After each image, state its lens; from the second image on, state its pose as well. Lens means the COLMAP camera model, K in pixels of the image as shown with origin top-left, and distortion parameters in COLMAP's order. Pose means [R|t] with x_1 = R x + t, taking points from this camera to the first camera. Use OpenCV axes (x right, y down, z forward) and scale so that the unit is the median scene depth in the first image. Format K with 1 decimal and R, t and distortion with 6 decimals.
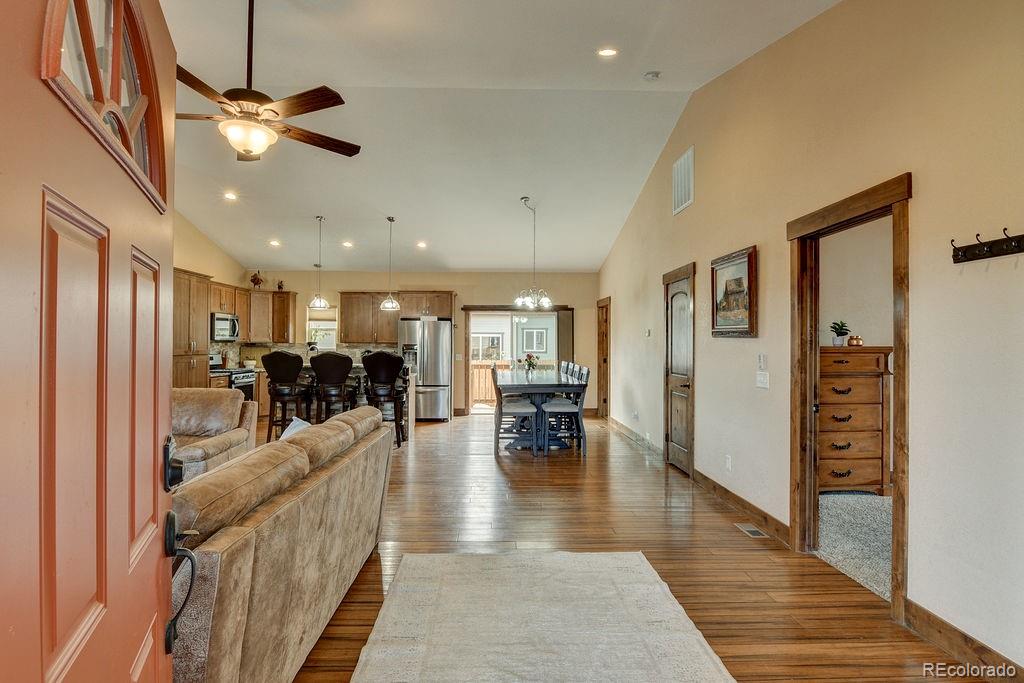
lens RADIAL K [[505.2, 0, 519.7], [0, 505.2, 346.3], [0, 0, 1]] dist [-0.016004, -0.000689]
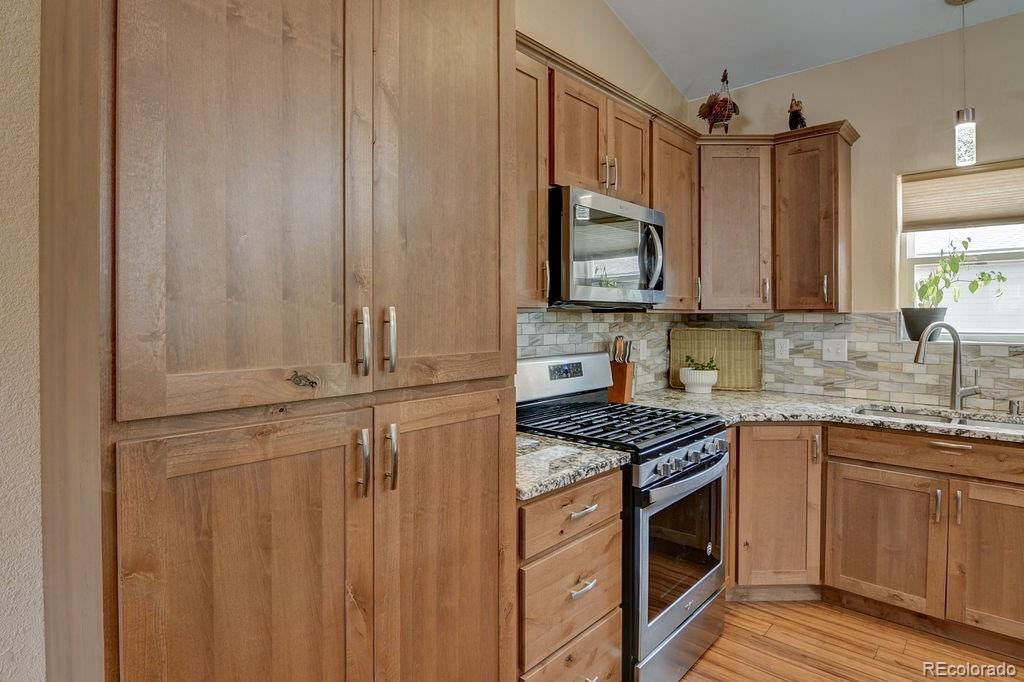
lens RADIAL K [[568.3, 0, 483.9], [0, 568.3, 318.3], [0, 0, 1]] dist [-0.006501, -0.001731]
pose [[0.687408, -0.000639, -0.726272, -0.374579], [0.001220, 0.999999, 0.000274, -0.004054], [0.726271, -0.001074, 0.687408, 0.665664]]
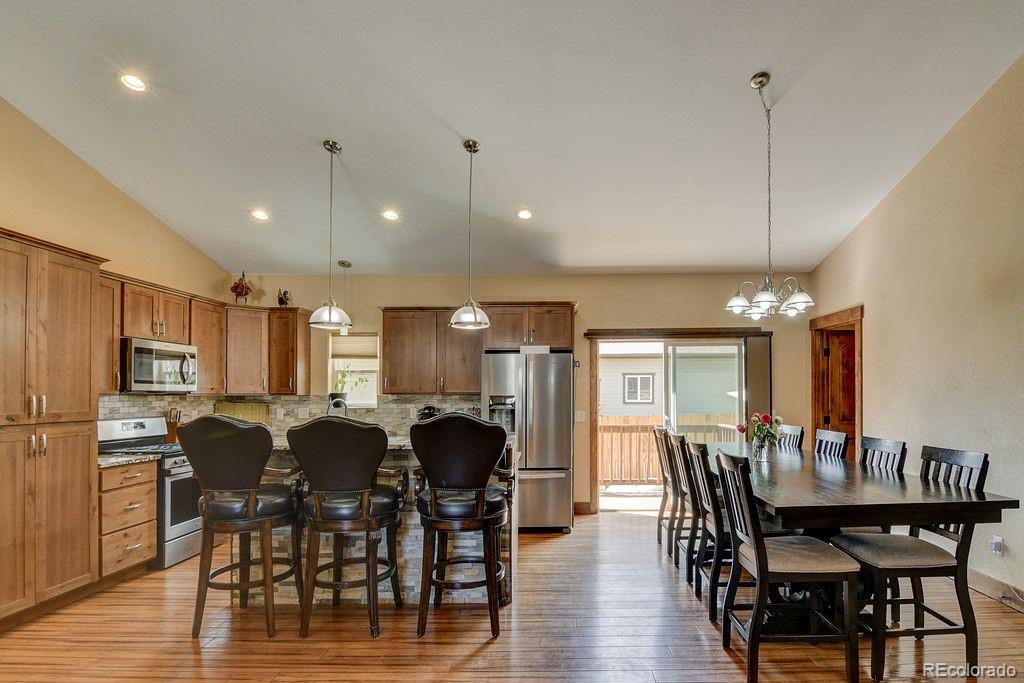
lens RADIAL K [[531.9, 0, 572.5], [0, 531.9, 385.3], [0, 0, 1]] dist [0.000293, -0.014194]
pose [[0.999114, -0.009569, -0.040985, -0.112391], [0.008776, 0.999771, -0.019496, -0.003198], [0.041162, 0.019119, 0.998970, 0.401315]]
